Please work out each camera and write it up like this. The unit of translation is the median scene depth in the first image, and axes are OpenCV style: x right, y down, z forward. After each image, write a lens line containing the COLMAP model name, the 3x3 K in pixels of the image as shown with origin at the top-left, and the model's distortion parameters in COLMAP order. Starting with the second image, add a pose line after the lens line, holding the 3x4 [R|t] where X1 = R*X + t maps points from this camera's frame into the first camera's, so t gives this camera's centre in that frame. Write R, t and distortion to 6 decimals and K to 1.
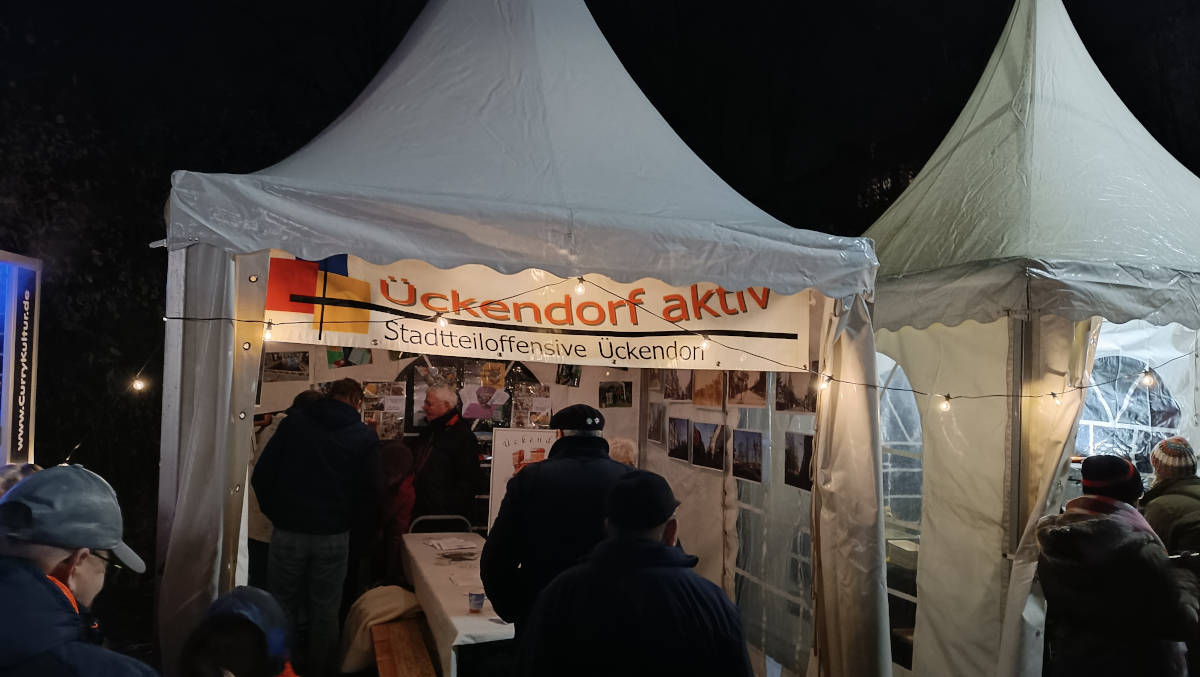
lens RADIAL K [[883.0, 0, 595.7], [0, 883.0, 336.5], [0, 0, 1]] dist [0.040814, -0.021507]
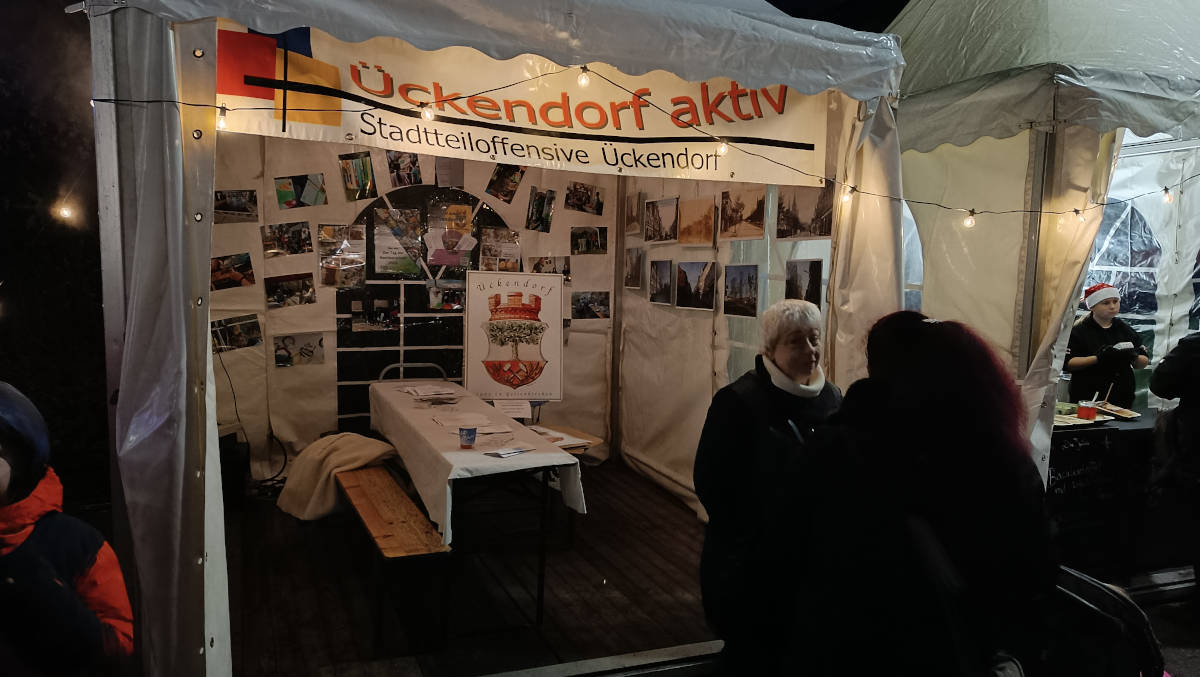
lens RADIAL K [[883.0, 0, 597.7], [0, 883.0, 337.7], [0, 0, 1]] dist [0.040814, -0.021507]
pose [[0.997656, -0.016954, 0.066298, -0.053929], [0.007785, 0.990654, 0.136179, 0.064636], [-0.067987, -0.135343, 0.988463, 0.084739]]
